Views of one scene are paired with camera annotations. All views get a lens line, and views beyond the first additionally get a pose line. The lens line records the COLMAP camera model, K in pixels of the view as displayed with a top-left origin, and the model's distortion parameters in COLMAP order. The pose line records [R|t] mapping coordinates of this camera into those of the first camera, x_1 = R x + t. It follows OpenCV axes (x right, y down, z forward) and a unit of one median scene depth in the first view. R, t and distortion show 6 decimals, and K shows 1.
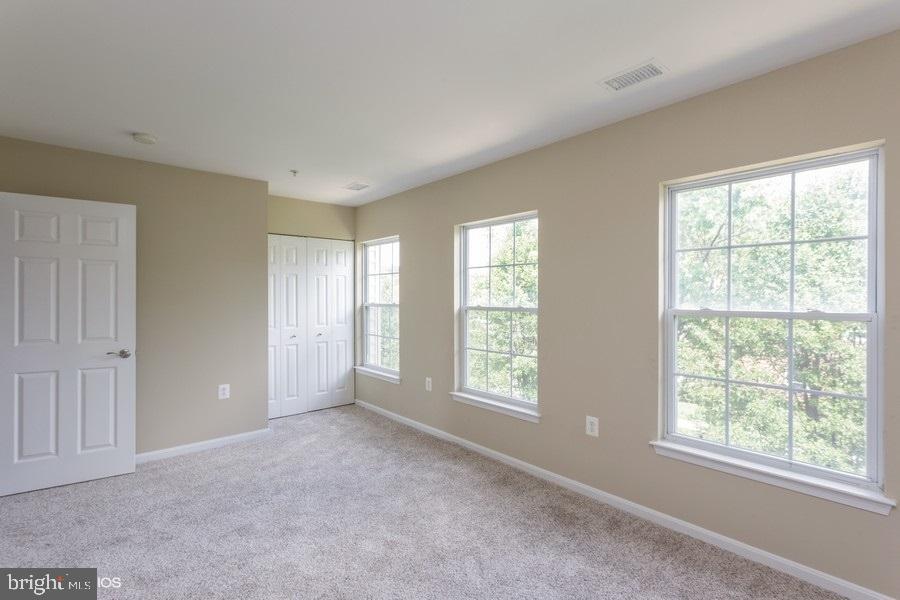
lens RADIAL K [[425.5, 0, 450.0], [0, 425.5, 300.0], [0, 0, 1]] dist [0.000262, -0.000062]
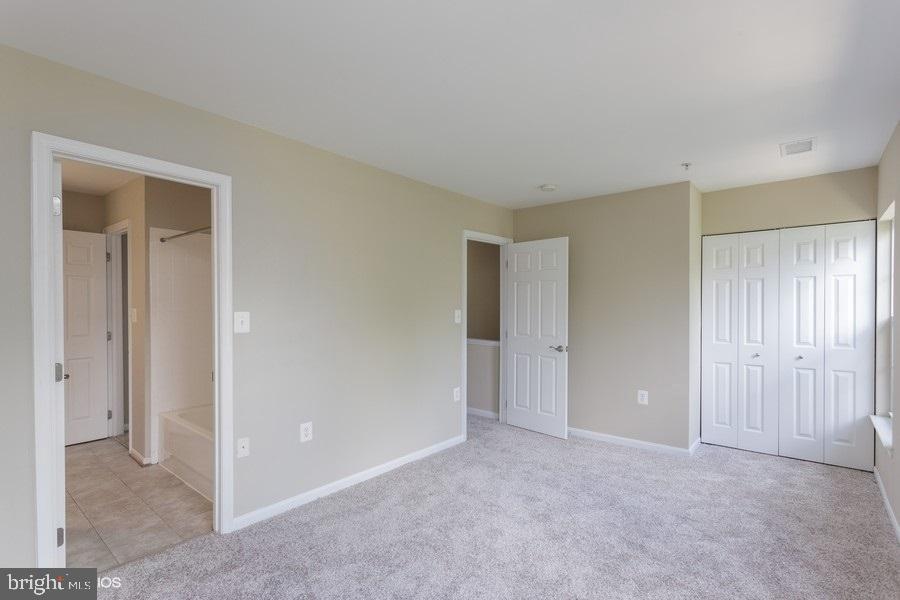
lens RADIAL K [[429.7, 0, 450.5], [0, 429.7, 308.3], [0, 0, 1]] dist [-0.002680, -0.000802]
pose [[0.150571, 0.004656, -0.988588, 0.438788], [-0.008380, 0.999959, 0.003433, -0.002001], [0.988564, 0.007768, 0.150603, 0.377868]]
